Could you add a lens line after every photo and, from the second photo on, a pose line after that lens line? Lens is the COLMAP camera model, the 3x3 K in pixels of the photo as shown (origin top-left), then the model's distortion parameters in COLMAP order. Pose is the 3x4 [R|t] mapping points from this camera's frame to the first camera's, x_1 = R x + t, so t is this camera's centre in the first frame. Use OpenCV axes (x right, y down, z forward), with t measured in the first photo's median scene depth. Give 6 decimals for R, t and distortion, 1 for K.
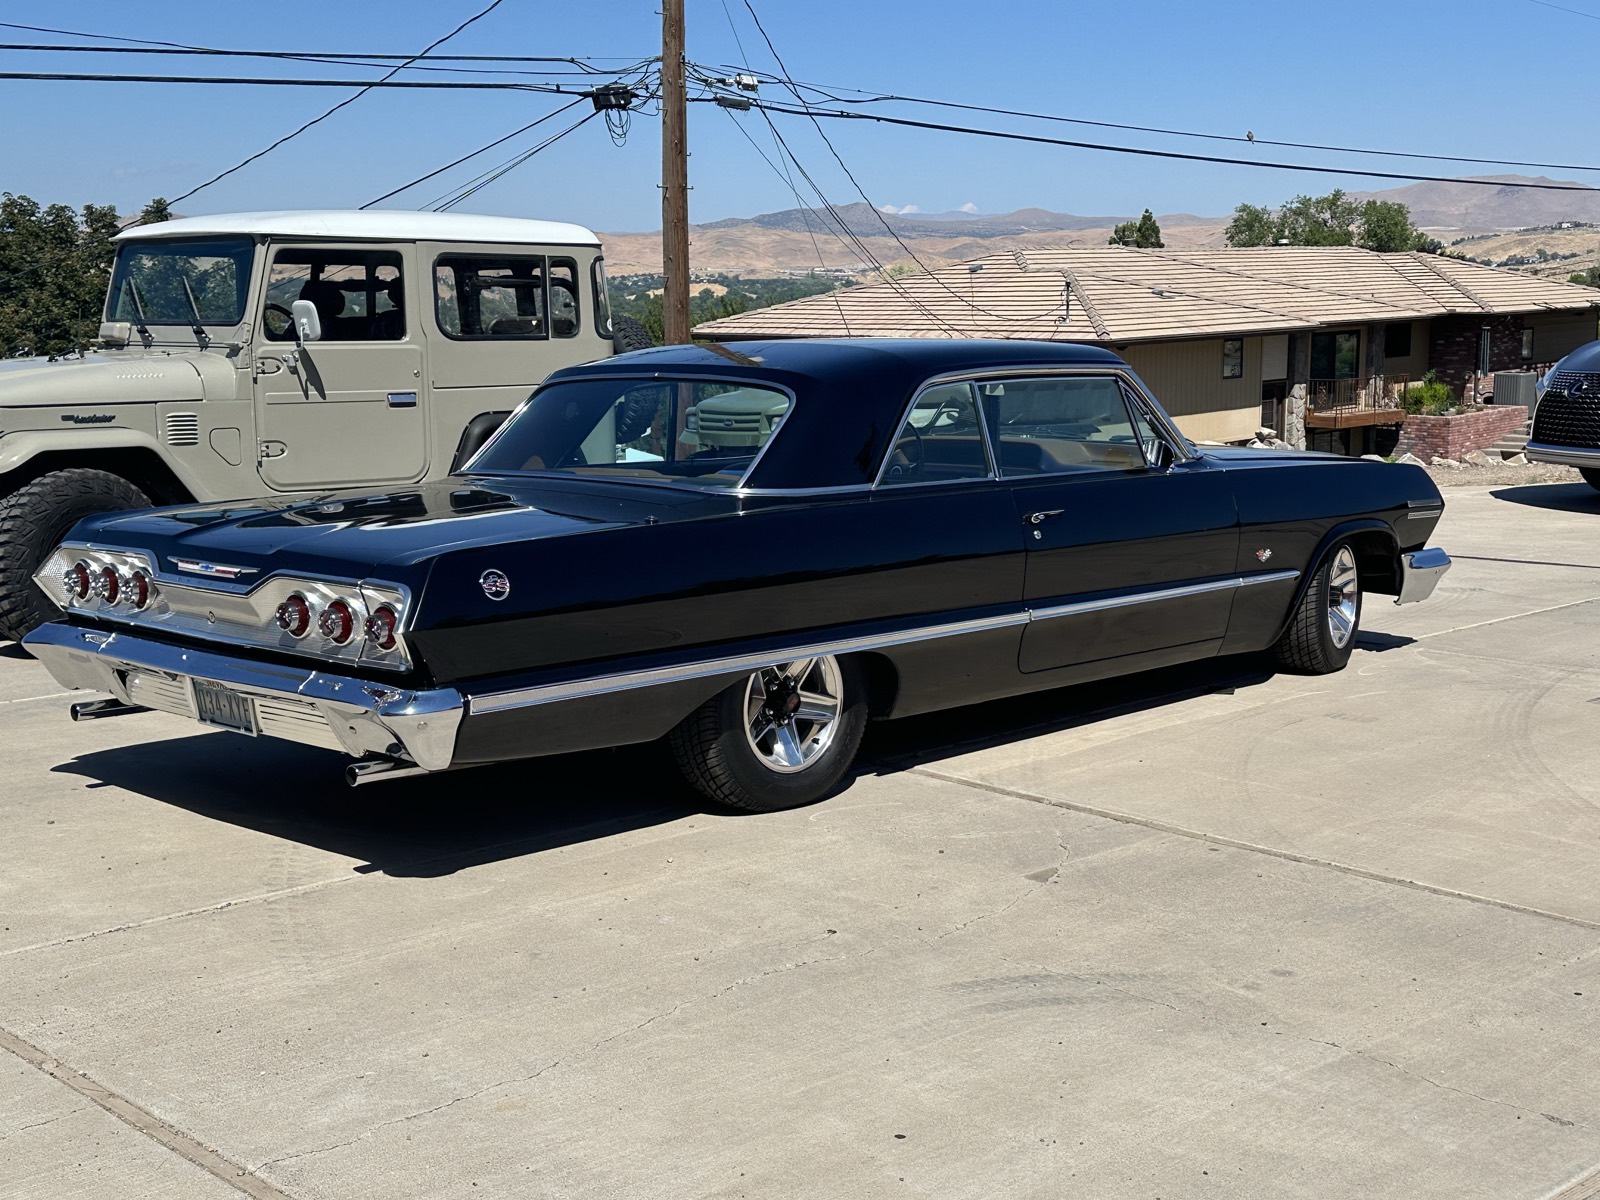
lens RADIAL K [[2139.4, 0, 800.0], [0, 2139.4, 600.0], [0, 0, 1]] dist [0.164980, -0.019813]
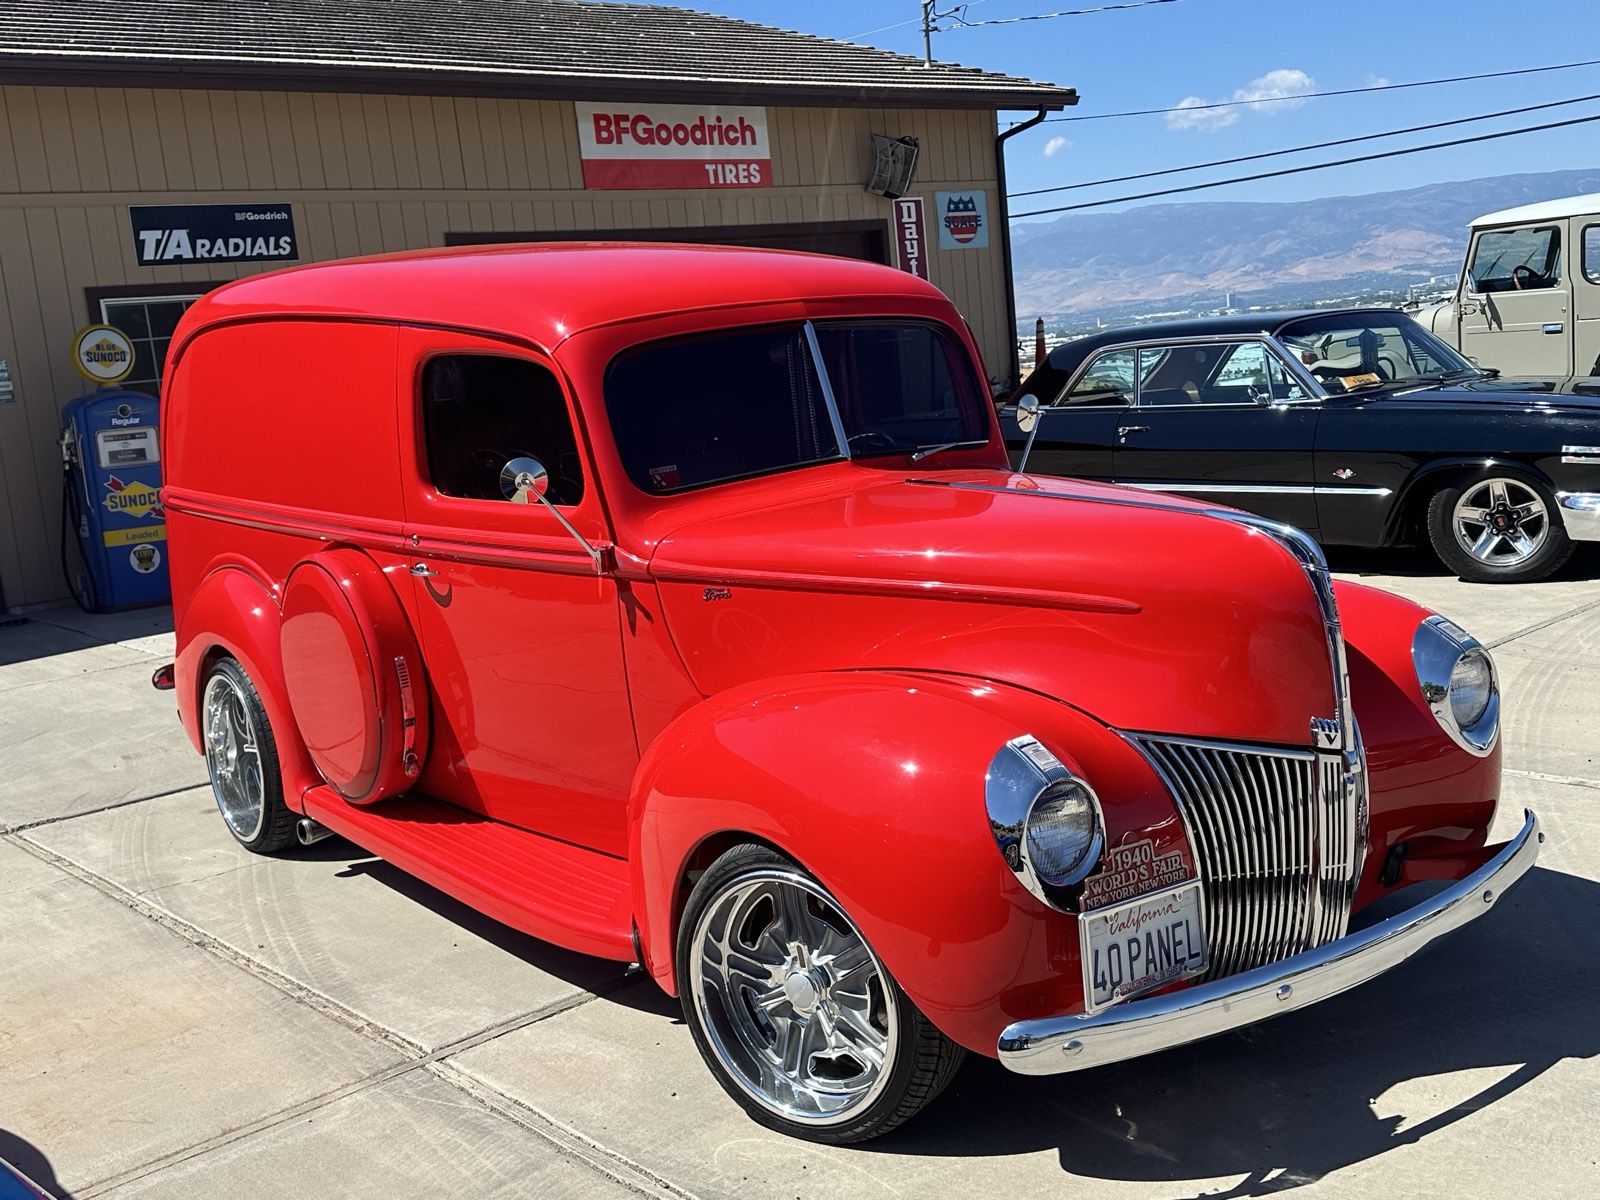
lens RADIAL K [[1629.4, 0, 819.2], [0, 1629.4, 593.9], [0, 0, 1]] dist [0.215440, -0.493821]
pose [[-0.048996, 0.165953, -0.984916, 1.074220], [-0.051309, 0.984380, 0.168415, -0.088908], [0.997480, 0.058786, -0.039716, 0.614979]]
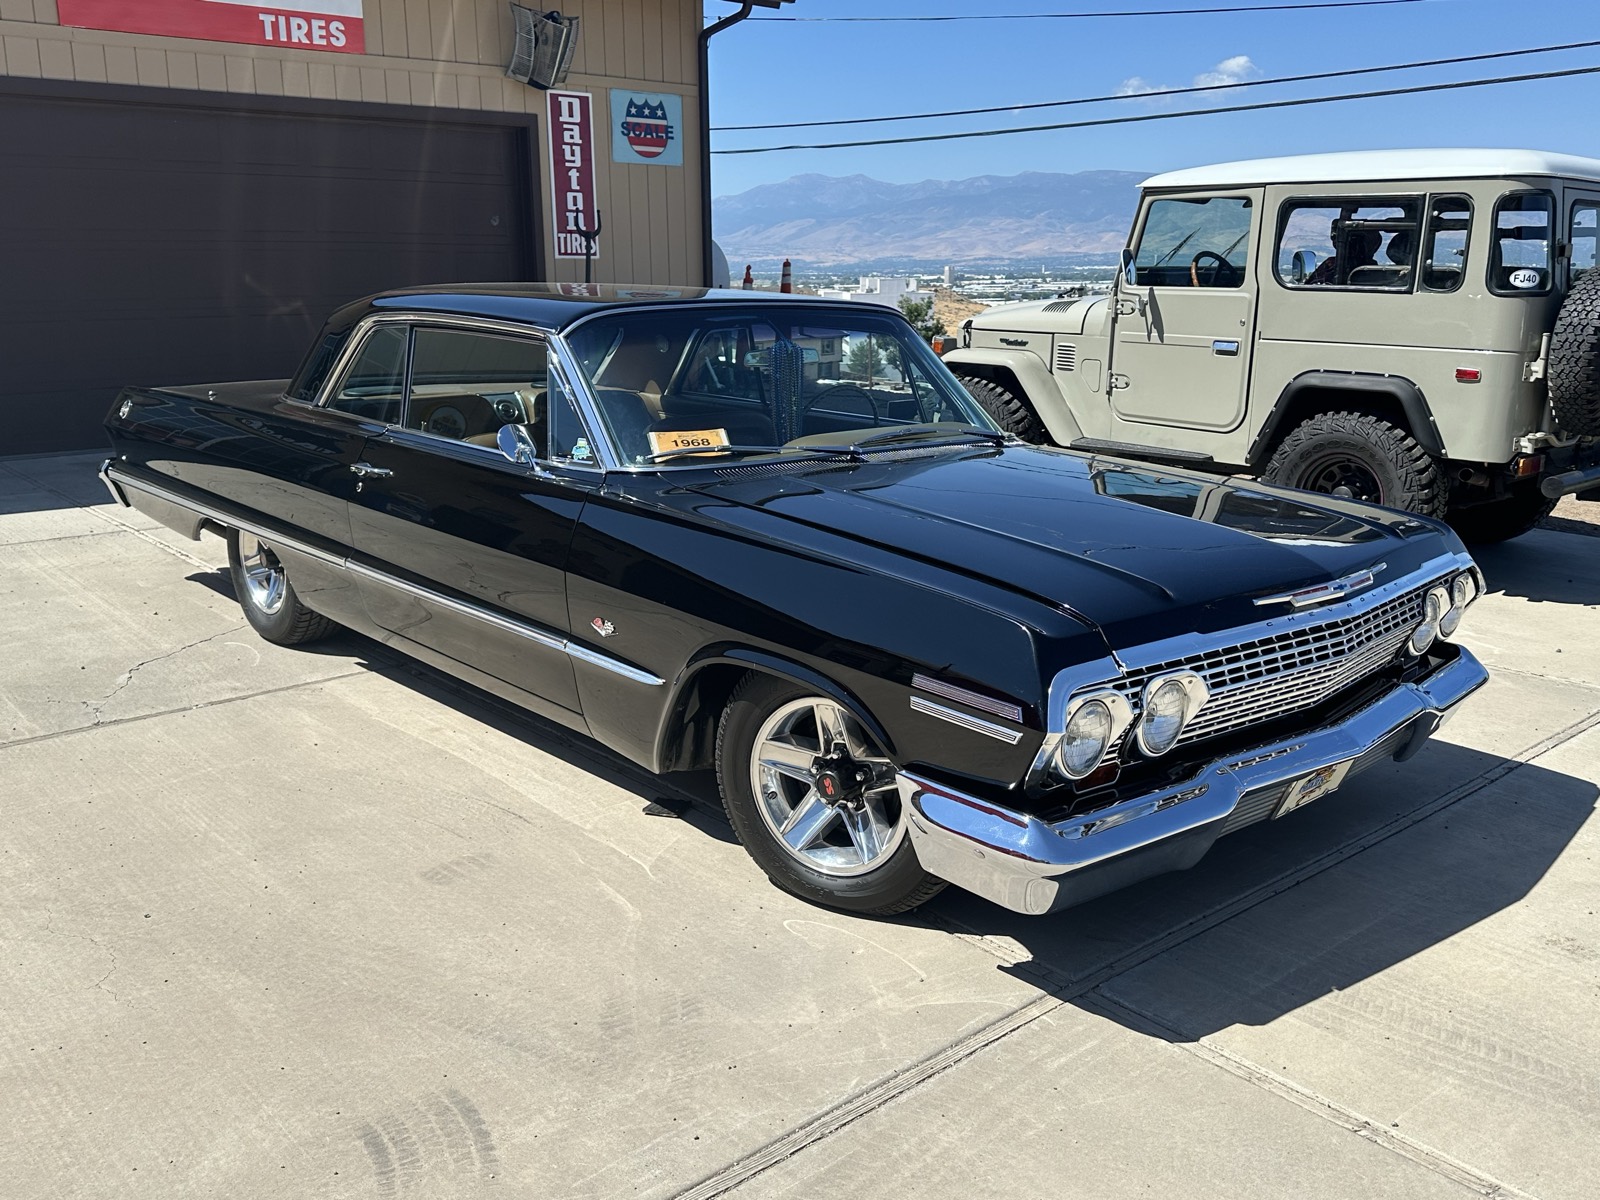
lens RADIAL K [[1370.2, 0, 792.2], [0, 1370.2, 621.4], [0, 0, 1]] dist [0.138087, -0.266196]
pose [[-0.059985, 0.260374, -0.963643, 0.538849], [-0.146224, 0.952675, 0.266512, -0.126063], [0.987431, 0.156895, -0.019073, 0.911580]]
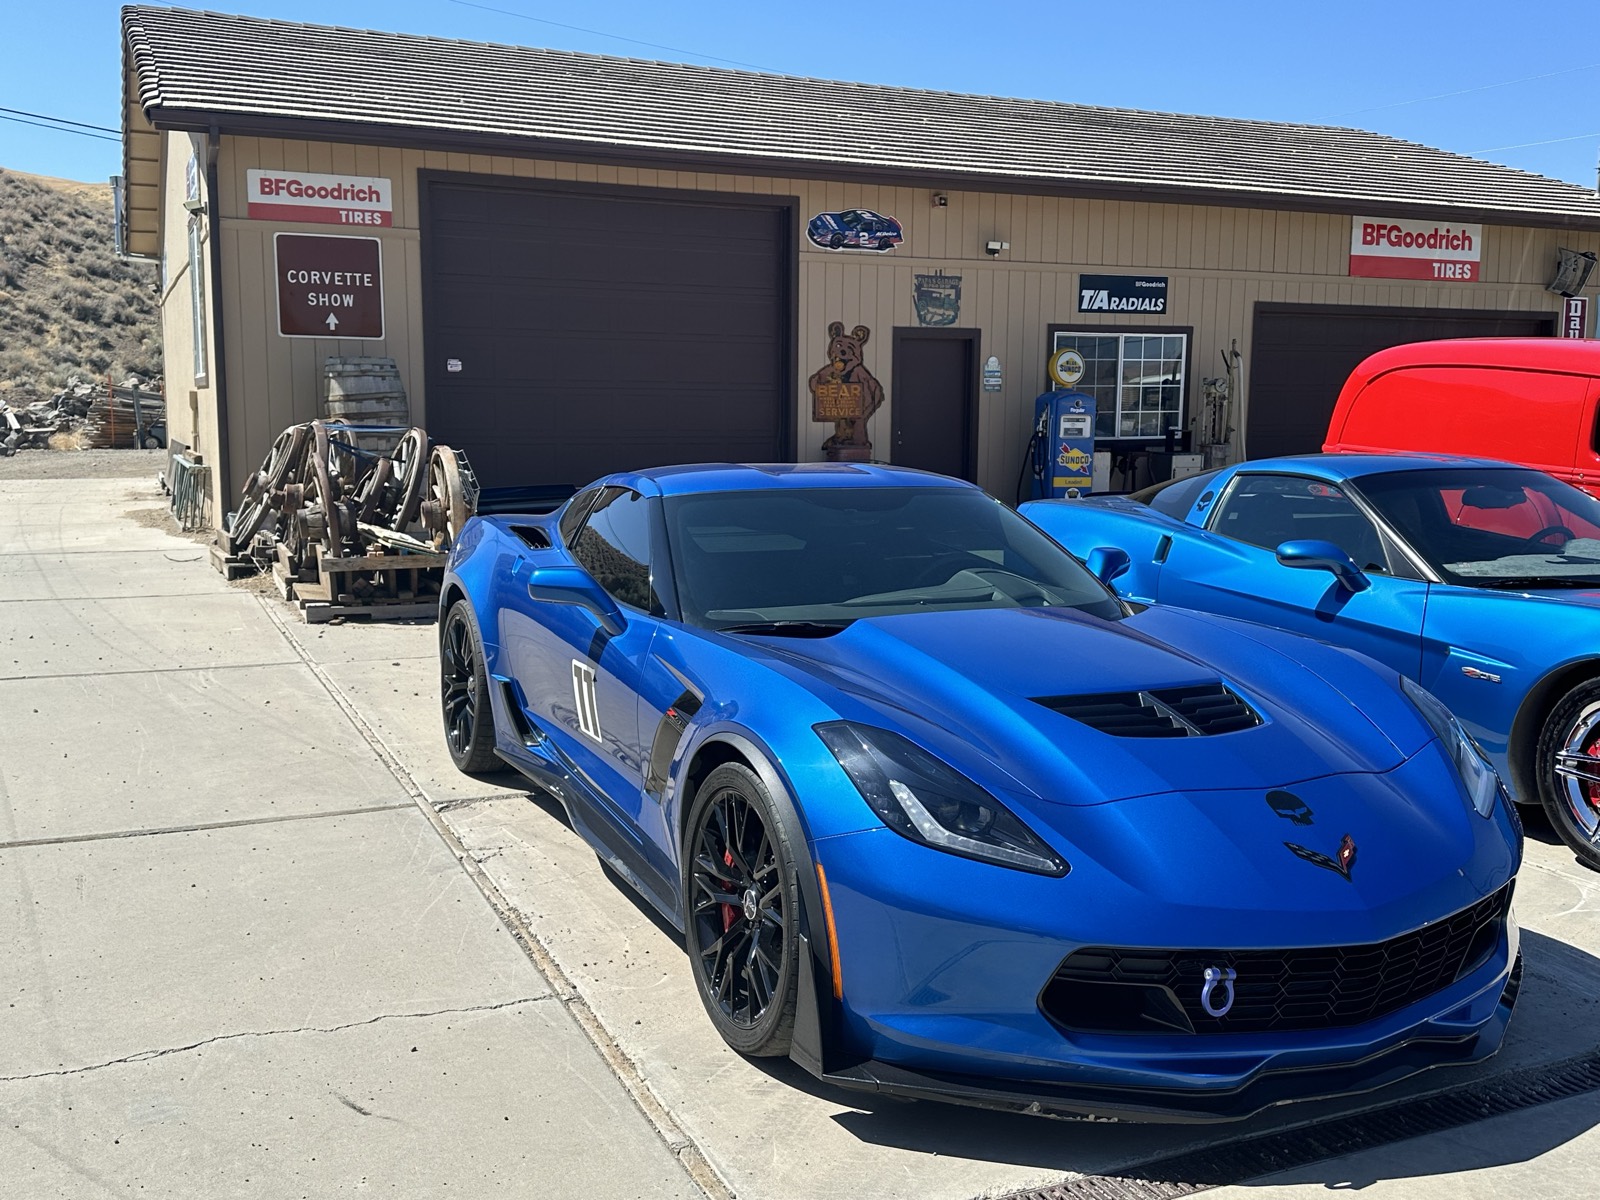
lens RADIAL K [[1494.6, 0, 800.0], [0, 1494.6, 600.0], [0, 0, 1]] dist [0.163758, -0.317142]
pose [[-0.339395, 0.132711, -0.931235, 1.642616], [-0.143073, 0.971196, 0.190550, -0.056372], [0.929700, 0.197906, -0.310631, 0.349853]]
